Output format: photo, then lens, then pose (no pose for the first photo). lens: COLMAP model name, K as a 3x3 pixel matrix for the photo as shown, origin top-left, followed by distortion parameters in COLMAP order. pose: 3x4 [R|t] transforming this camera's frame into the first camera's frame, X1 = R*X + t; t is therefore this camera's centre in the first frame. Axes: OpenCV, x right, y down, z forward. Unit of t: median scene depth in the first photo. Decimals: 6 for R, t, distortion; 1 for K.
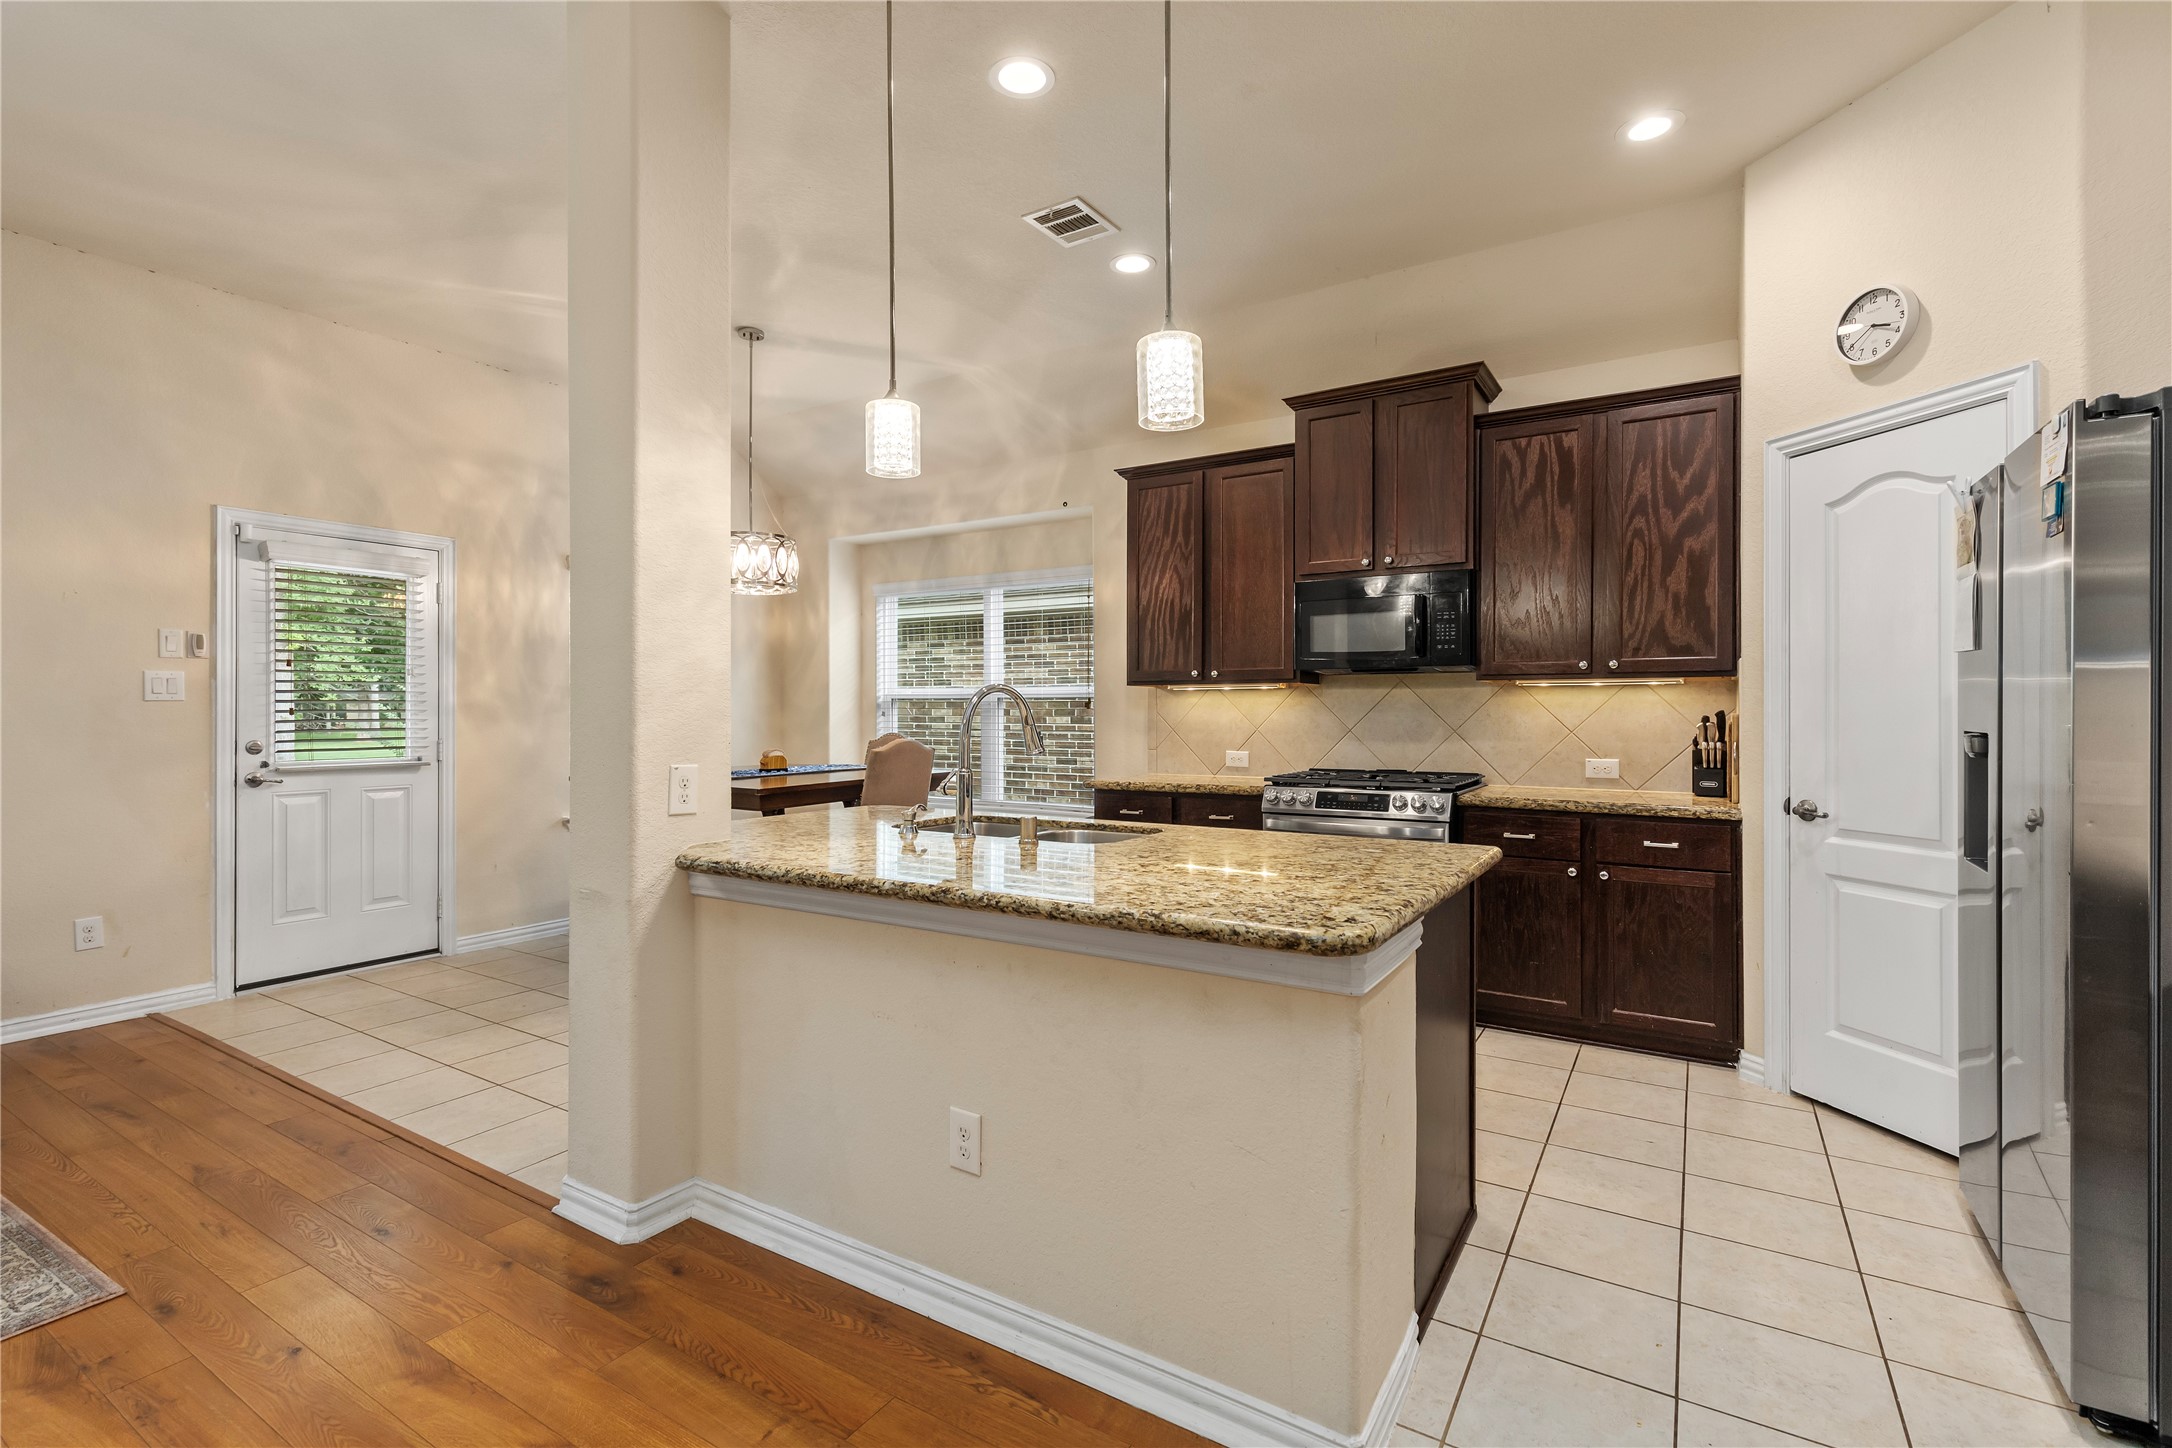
lens RADIAL K [[978.1, 0, 1084.1], [0, 978.1, 718.4], [0, 0, 1]] dist [0.005297, -0.001198]
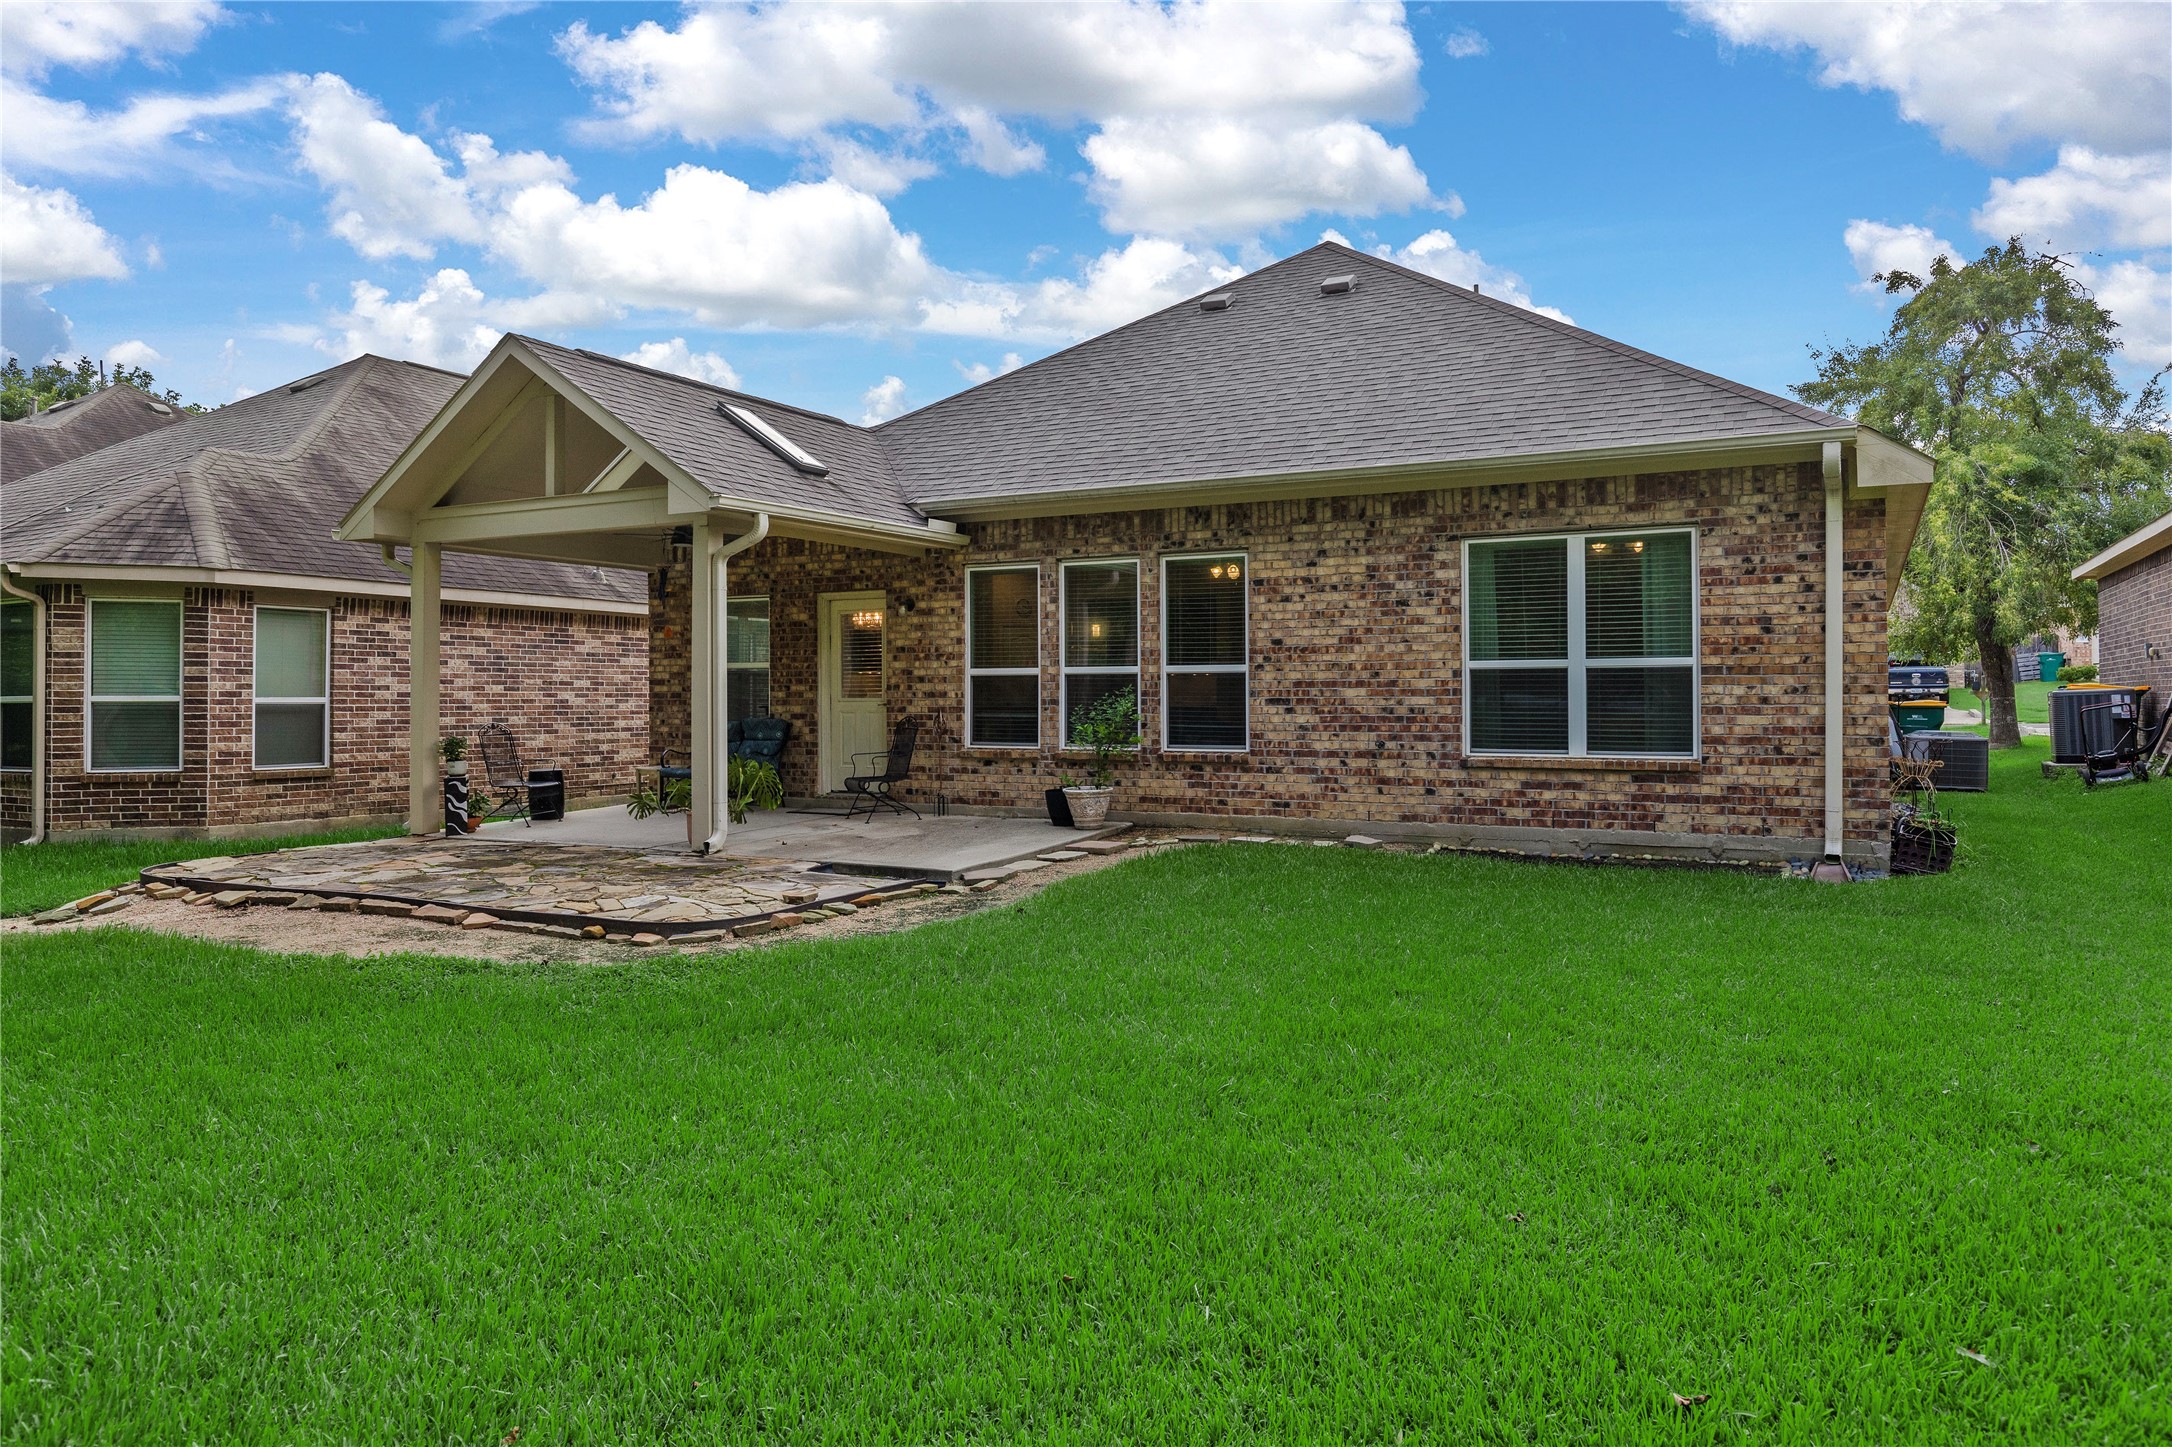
lens RADIAL K [[1436.7, 0, 1109.9], [0, 1436.7, 676.0], [0, 0, 1]] dist [0.005818, -0.004100]
pose [[-0.075715, 0.015813, 0.997004, -4.247622], [0.009959, 0.999836, -0.015102, 0.046840], [-0.997080, 0.008786, -0.075860, 0.720165]]
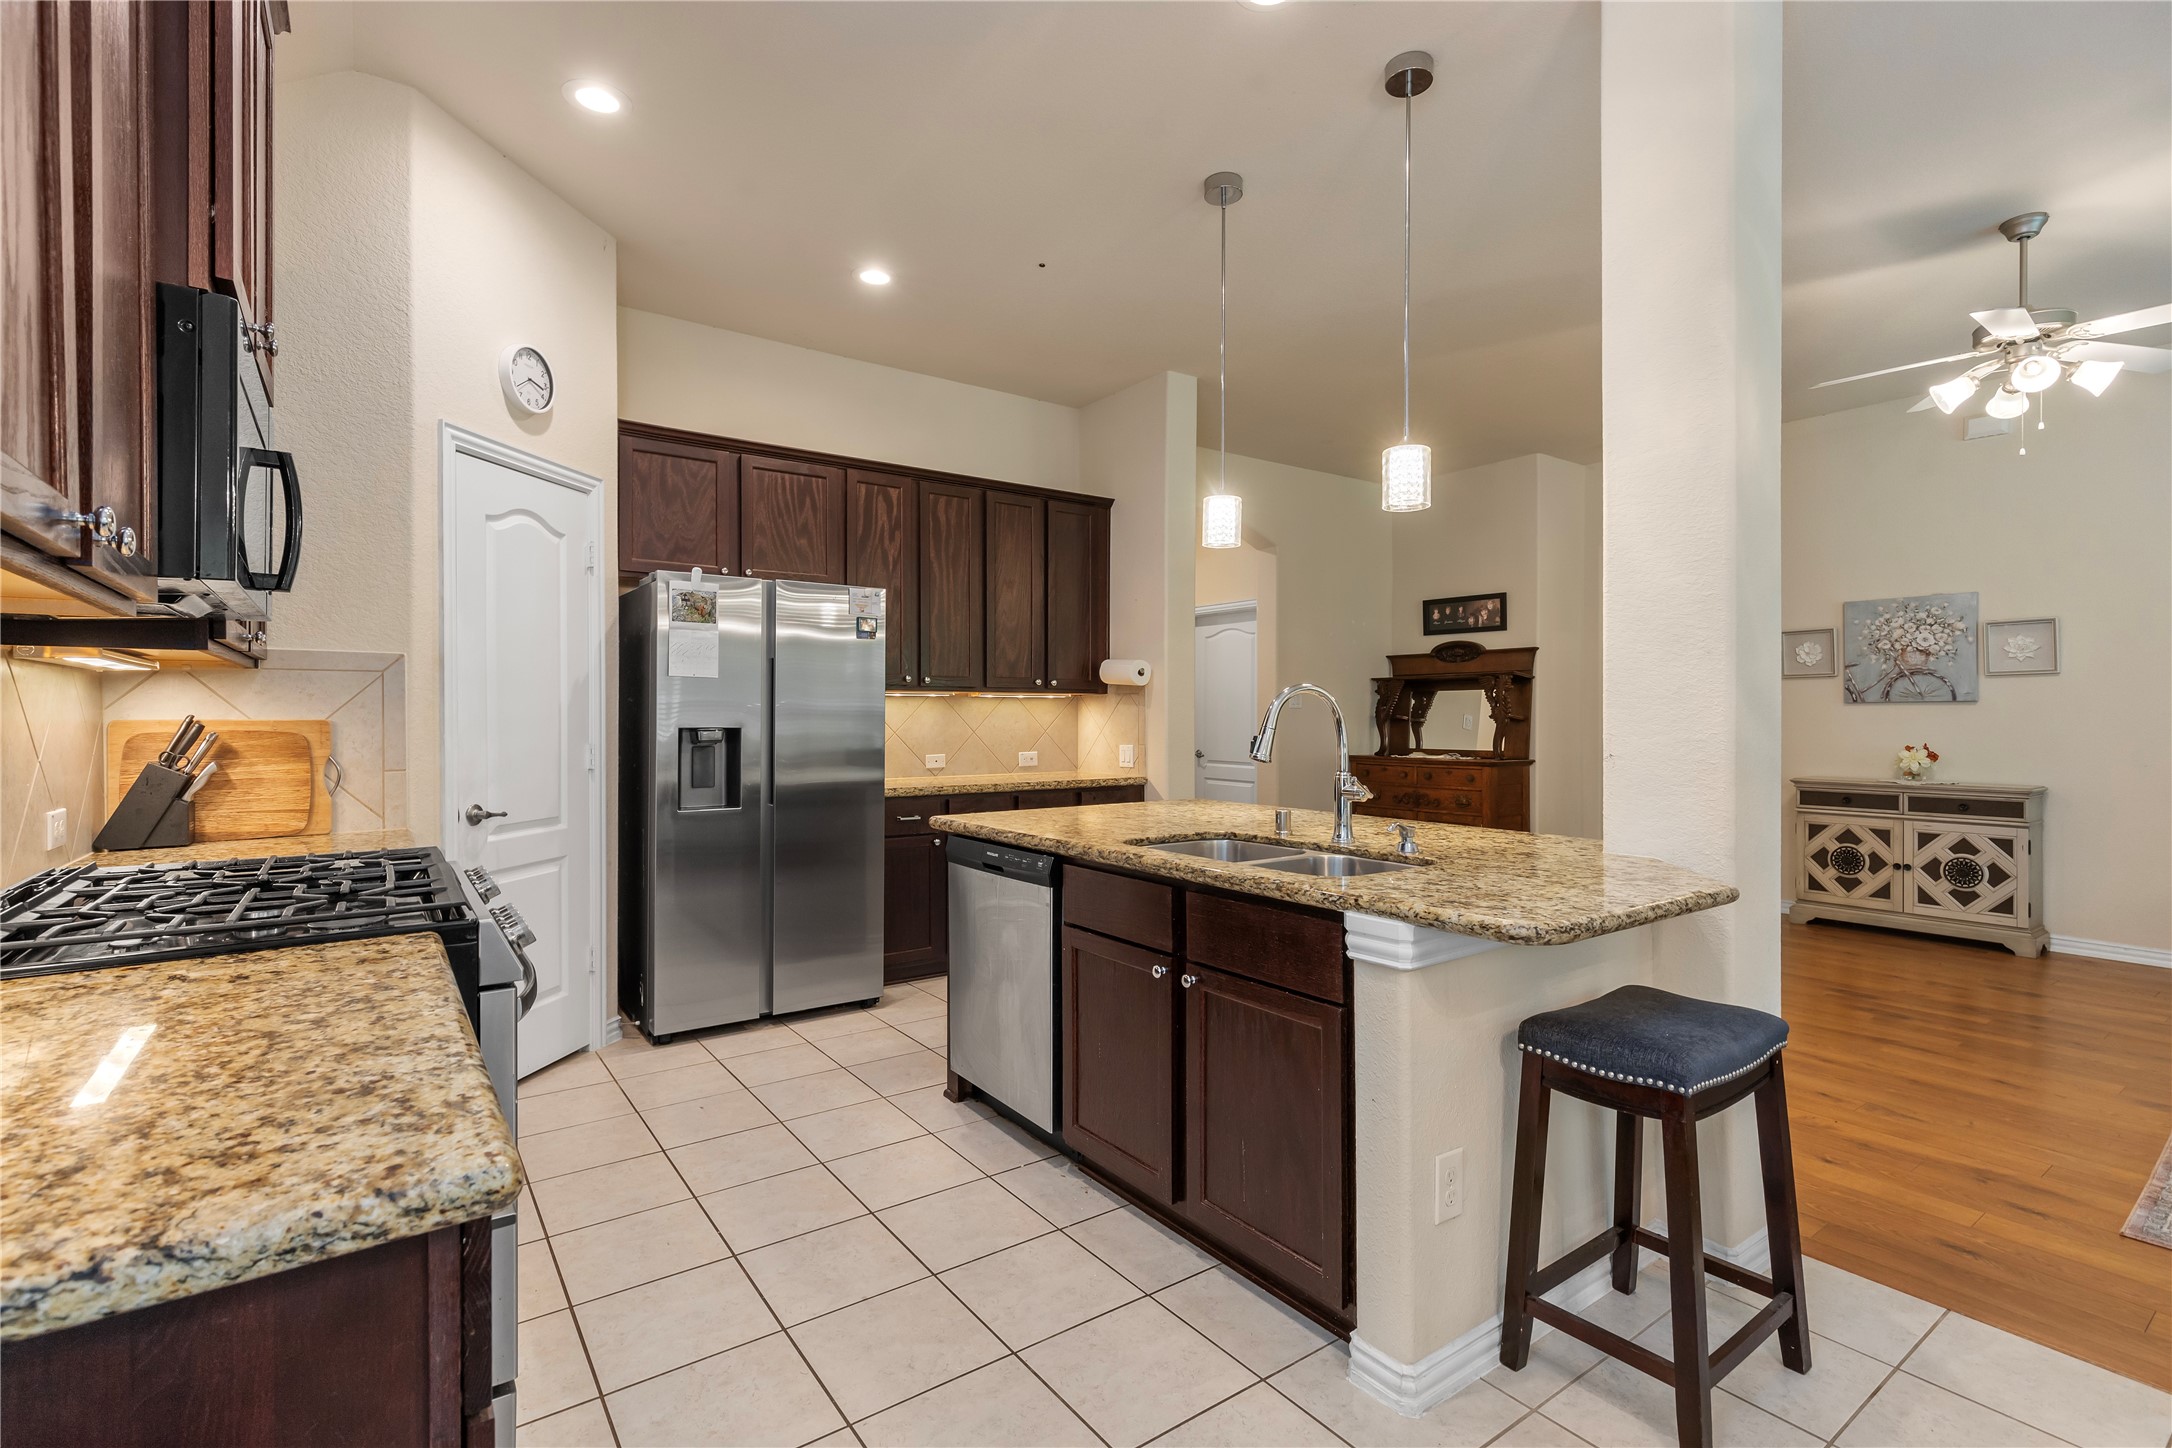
lens RADIAL K [[978.1, 0, 1078.0], [0, 978.1, 727.9], [0, 0, 1]] dist [0.005297, -0.001198]
pose [[-0.922187, -0.003799, 0.386725, -0.150320], [0.005023, 0.999750, 0.021800, -0.009298], [-0.386711, 0.022046, -0.921937, 1.177709]]
